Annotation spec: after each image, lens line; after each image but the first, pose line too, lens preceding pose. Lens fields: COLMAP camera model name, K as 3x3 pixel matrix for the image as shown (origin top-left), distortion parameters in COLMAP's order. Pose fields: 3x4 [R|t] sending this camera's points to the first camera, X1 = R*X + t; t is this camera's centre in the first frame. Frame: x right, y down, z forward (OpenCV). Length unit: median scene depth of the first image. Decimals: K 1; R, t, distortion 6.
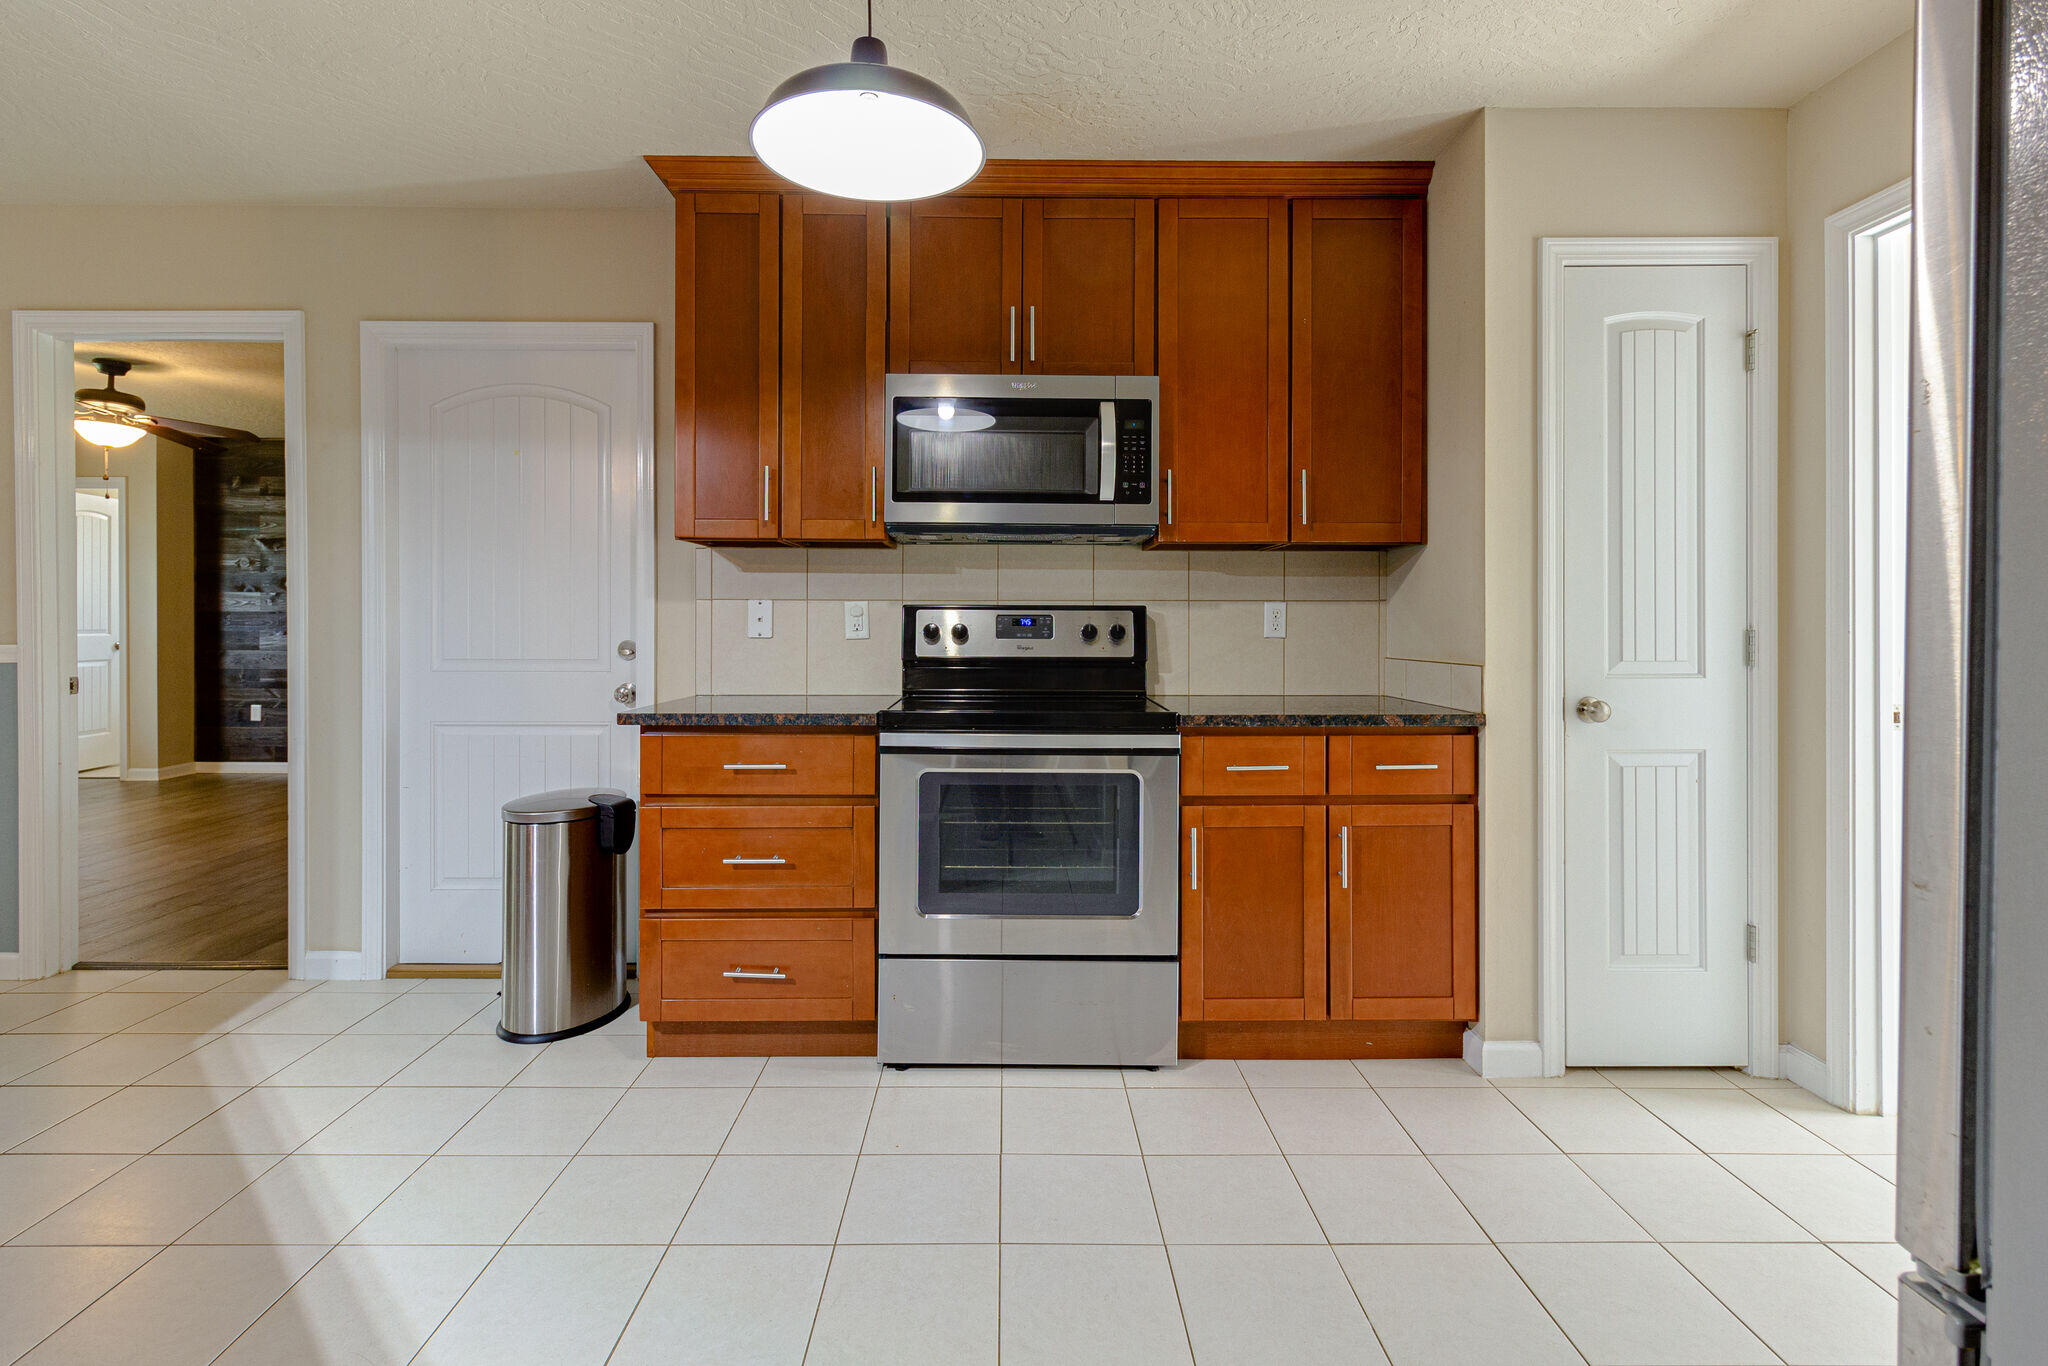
lens RADIAL K [[998.7, 0, 1015.6], [0, 998.7, 617.3], [0, 0, 1]] dist [0.002064, 0.000956]
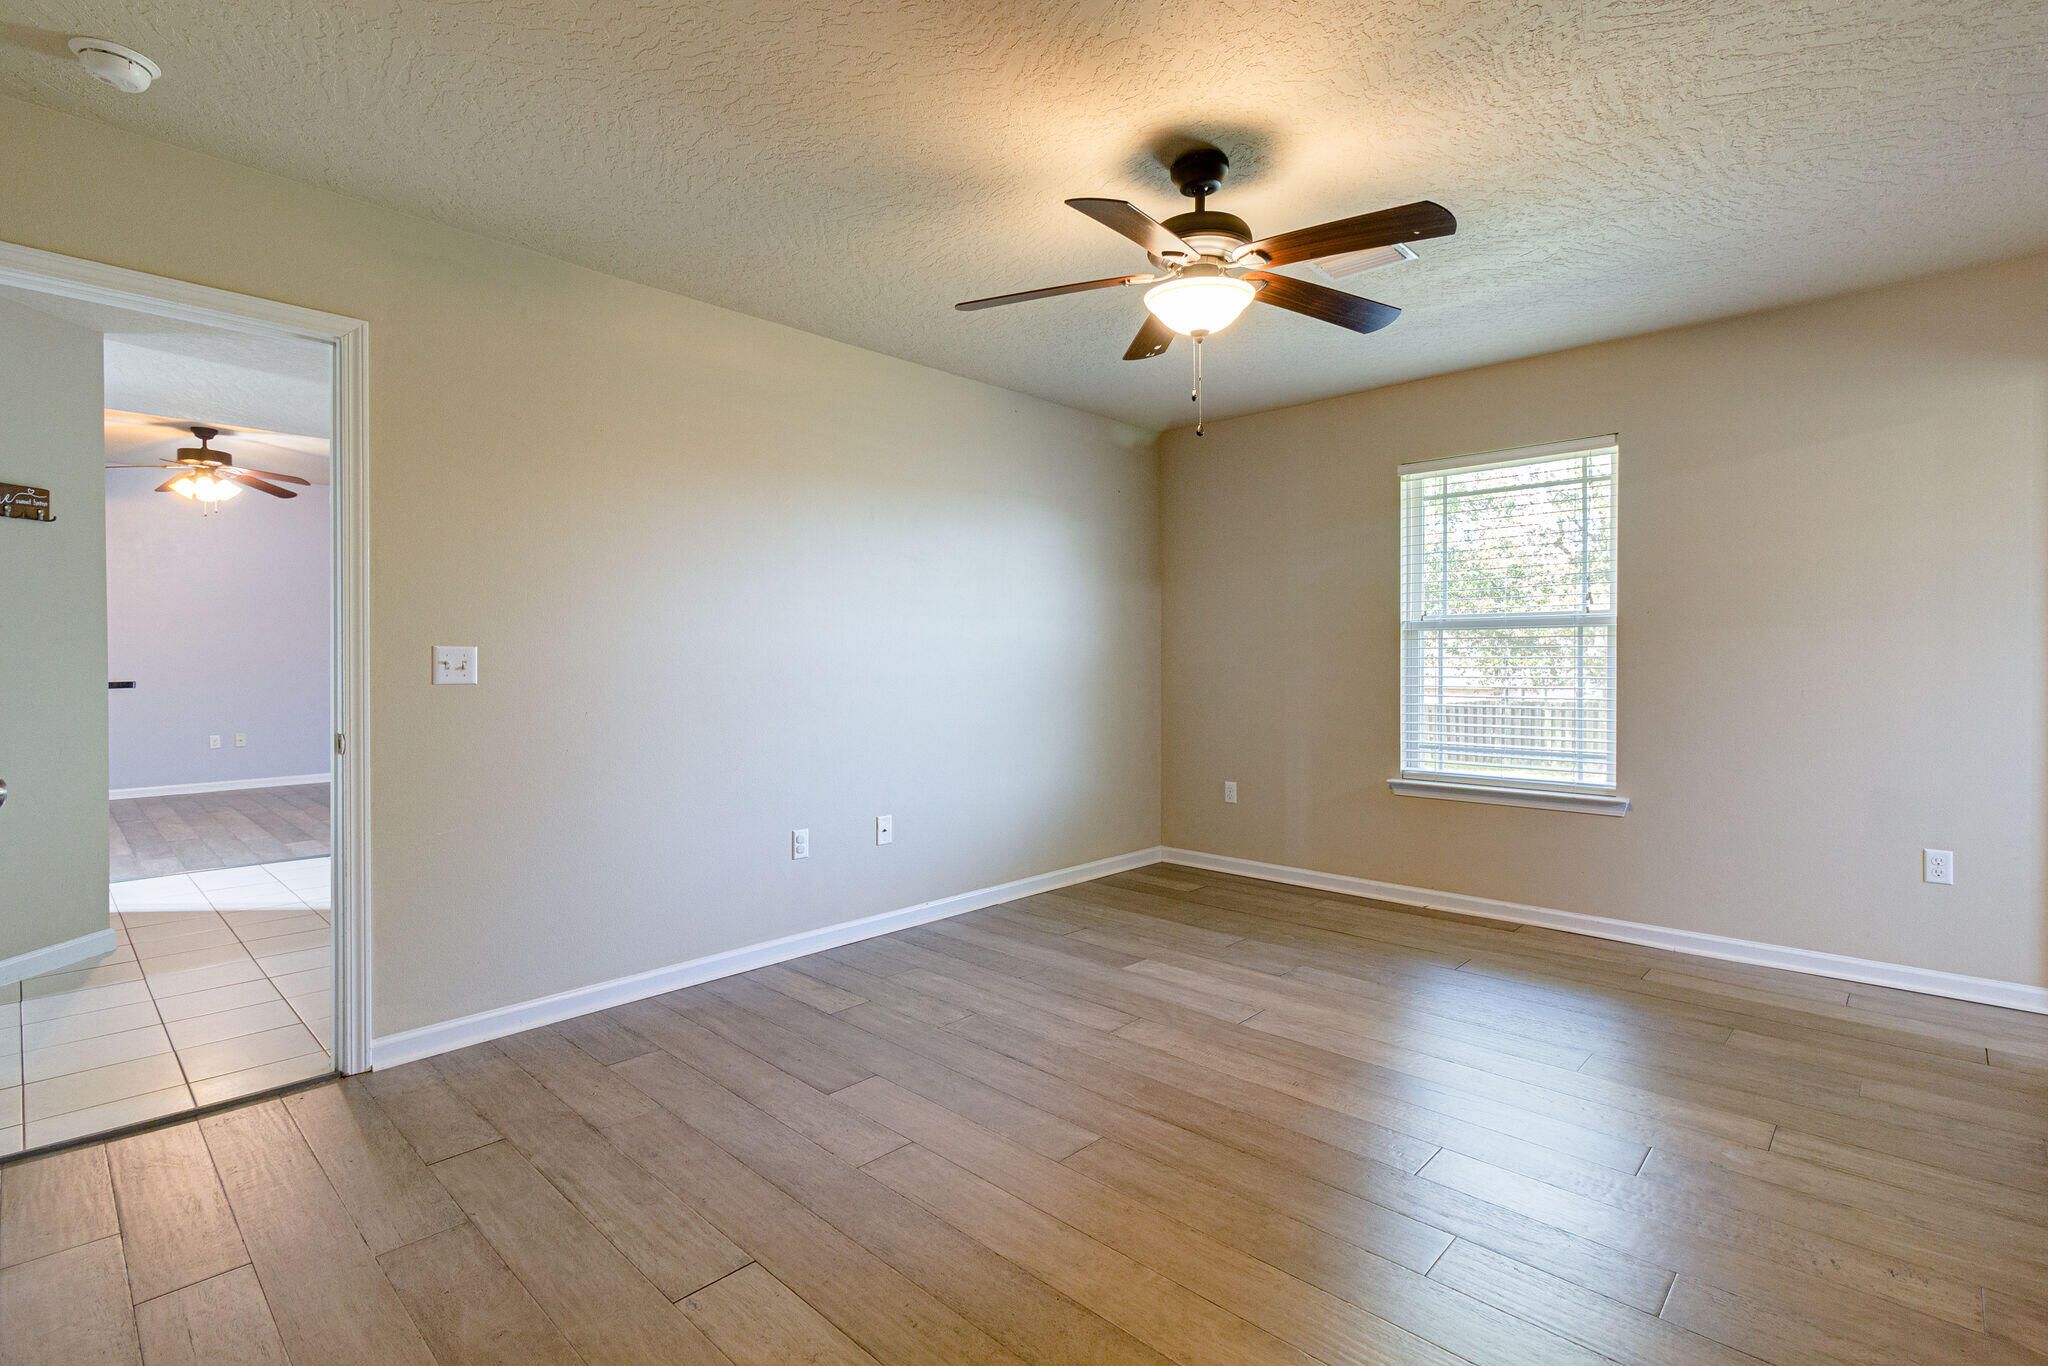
lens RADIAL K [[949.6, 0, 1026.3], [0, 949.6, 672.8], [0, 0, 1]] dist [0.000248, 0.000007]
pose [[-0.693265, 0.011200, -0.720595, -0.346396], [-0.000084, 0.999878, 0.015621, -0.000996], [0.720683, 0.010890, -0.693180, 0.897019]]
